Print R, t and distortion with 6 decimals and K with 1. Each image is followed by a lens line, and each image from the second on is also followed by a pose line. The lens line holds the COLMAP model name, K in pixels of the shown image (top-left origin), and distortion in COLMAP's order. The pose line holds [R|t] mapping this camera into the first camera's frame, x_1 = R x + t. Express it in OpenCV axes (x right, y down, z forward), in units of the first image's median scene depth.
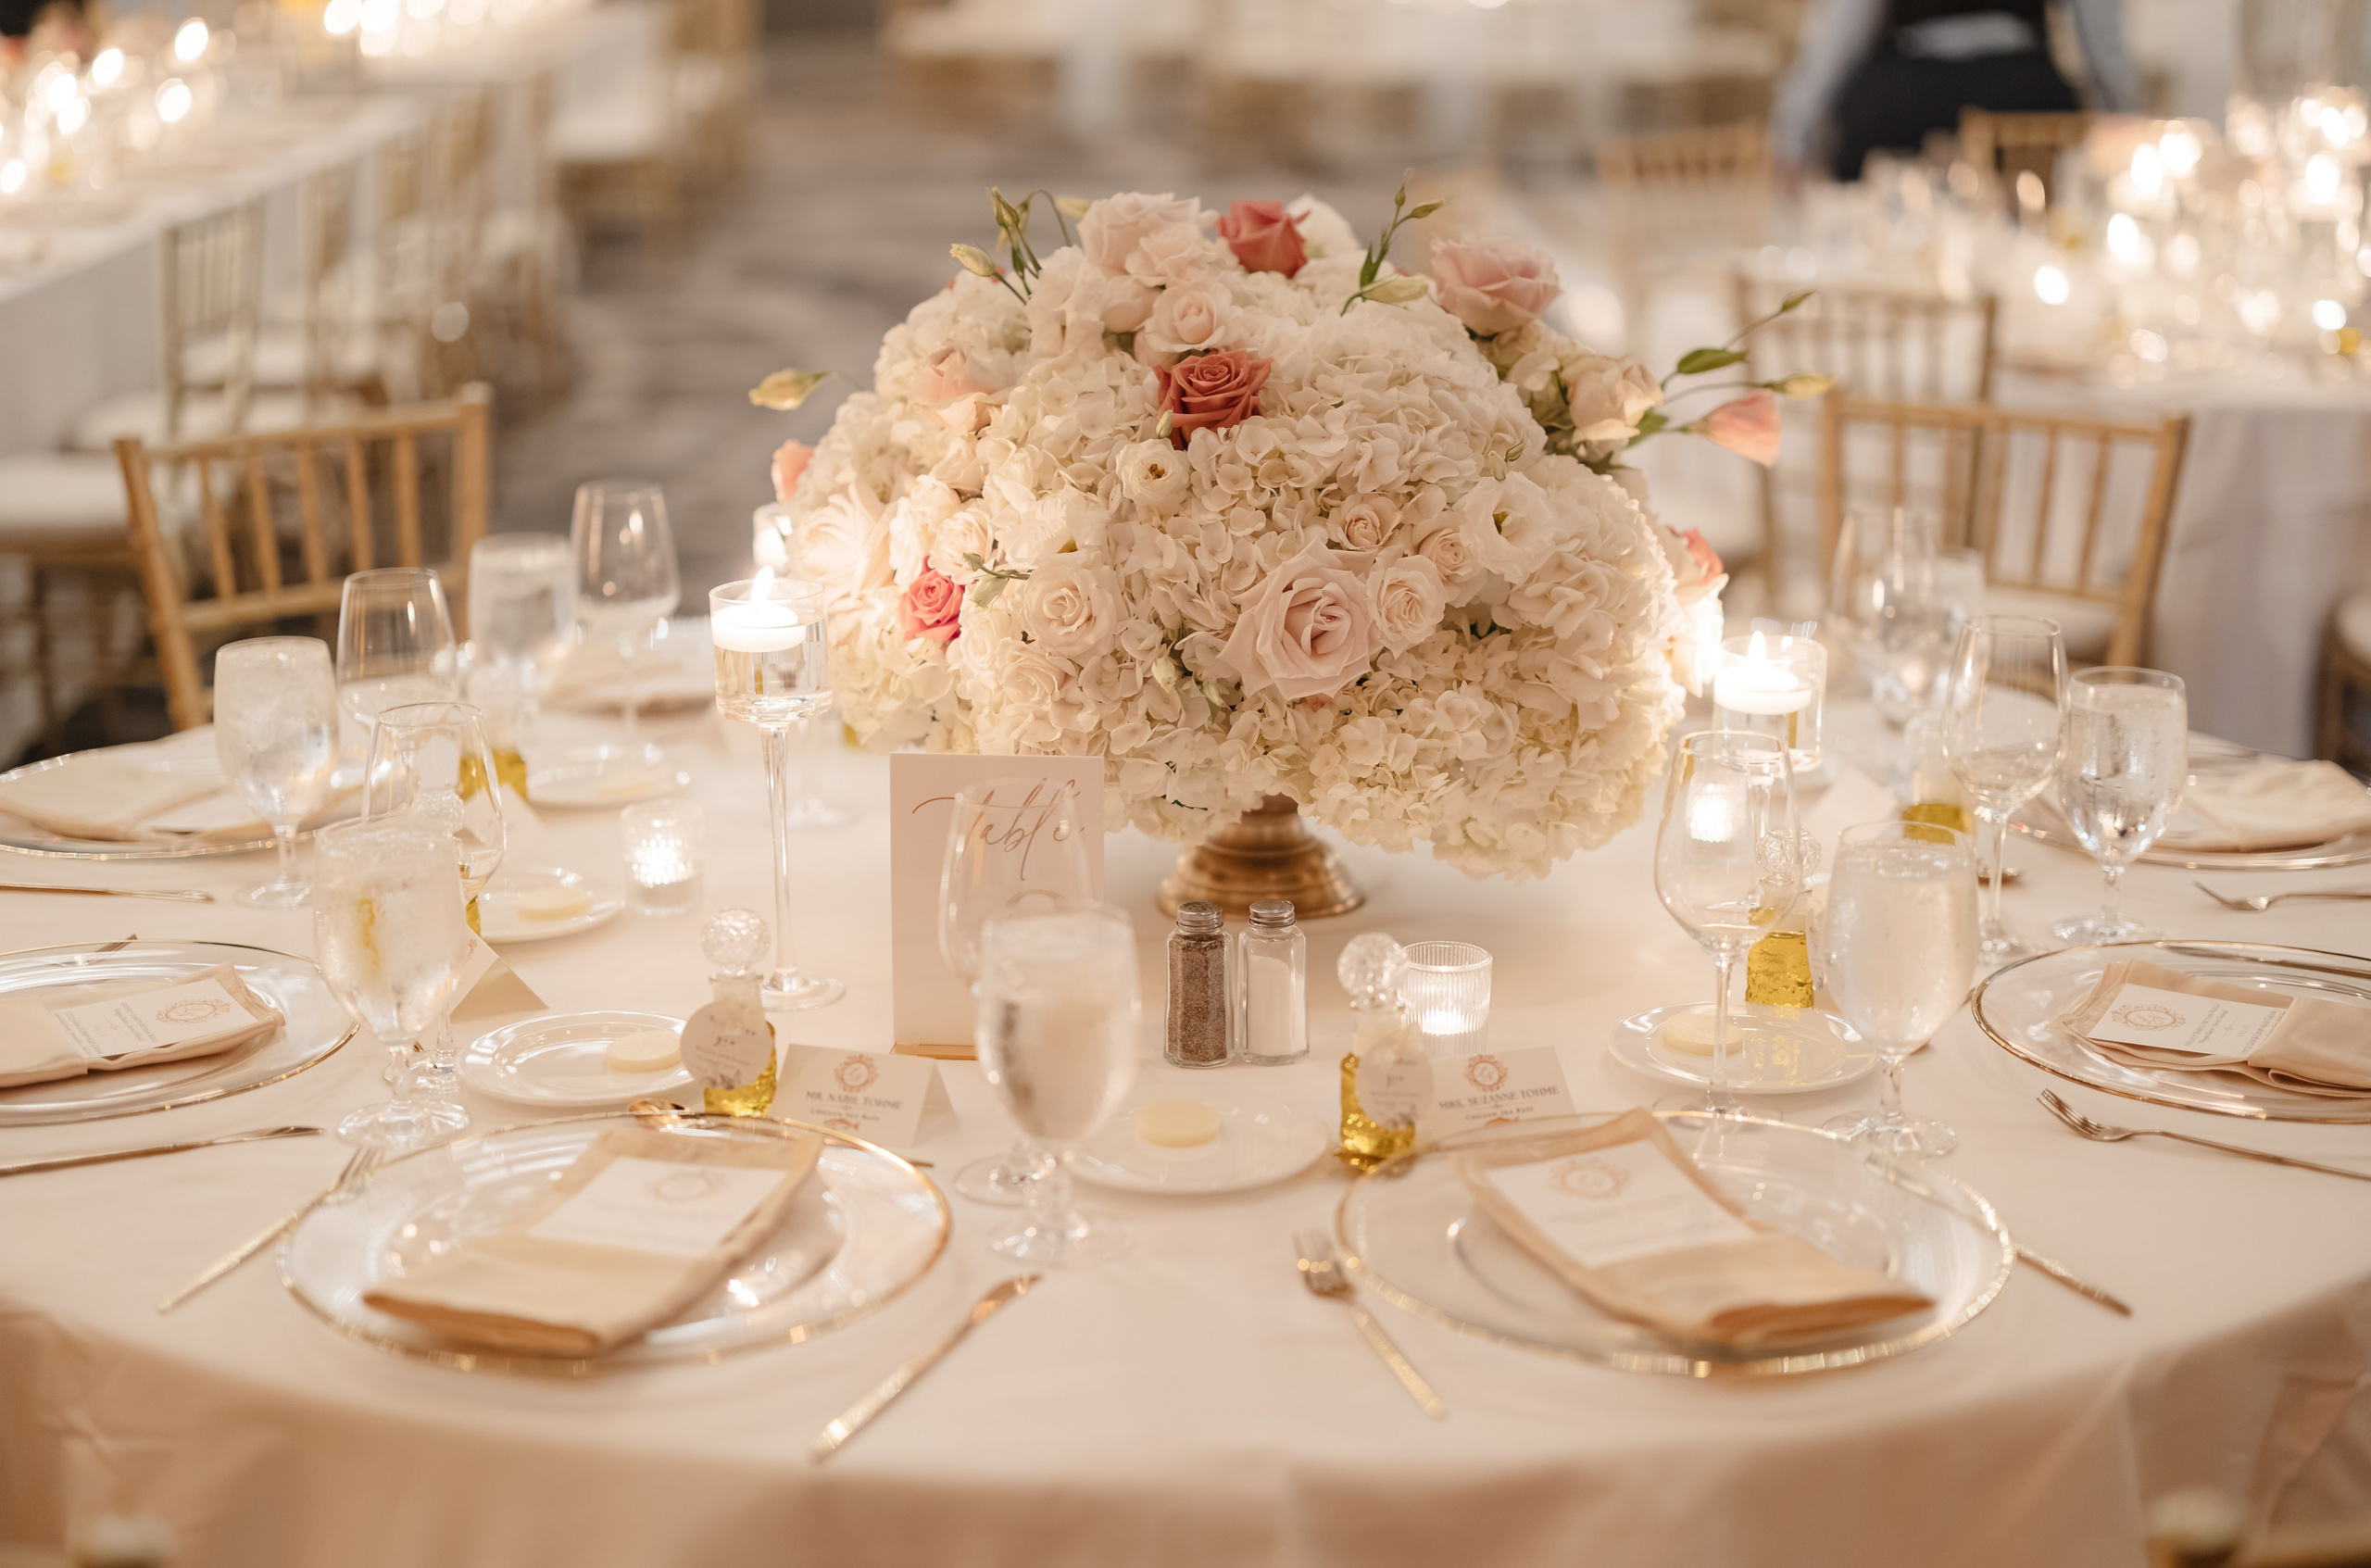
lens RADIAL K [[3466.2, 0, 1185.5], [0, 3466.2, 784.0], [0, 0, 1]] dist [0.007385, 0.053505]
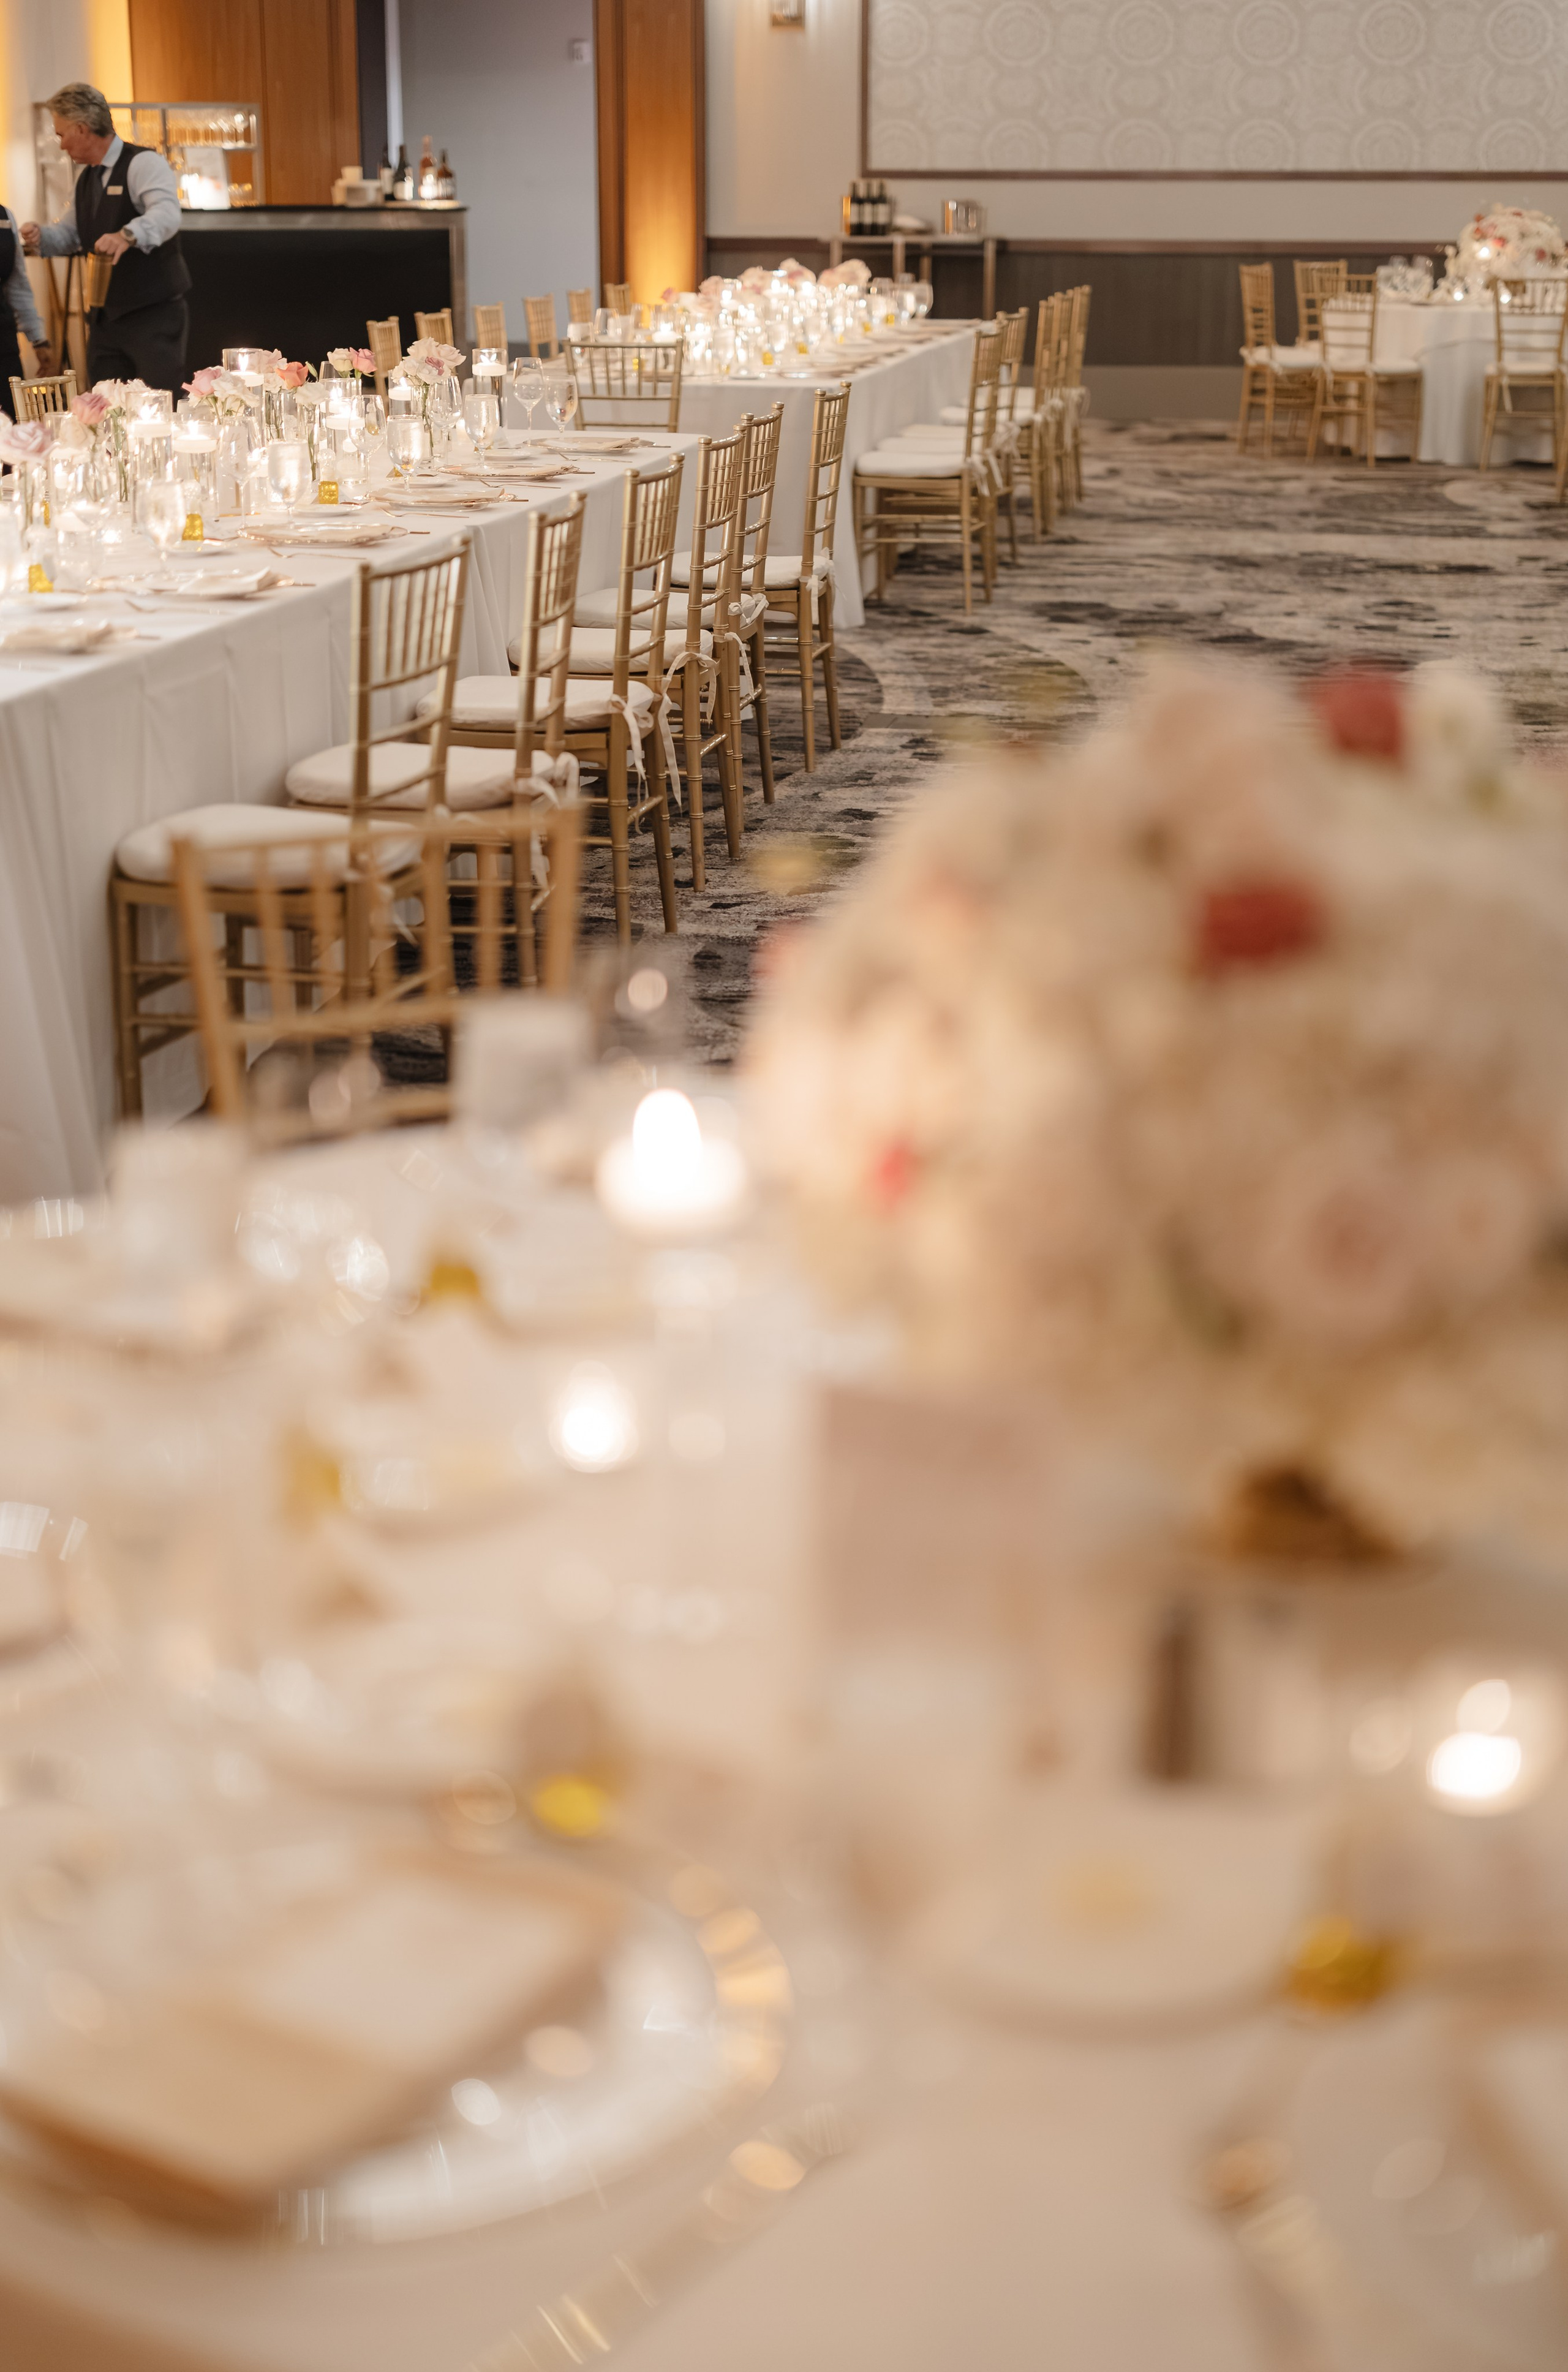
lens RADIAL K [[3467.4, 0, 784.0], [0, 3467.4, 1186.0], [0, 0, 1]] dist [0.007385, 0.053505]
pose [[0.974276, 0.072569, -0.213354, 0.074340], [-0.066464, 0.997151, 0.035661, -0.075232], [0.215334, -0.020563, 0.976324, 0.207432]]
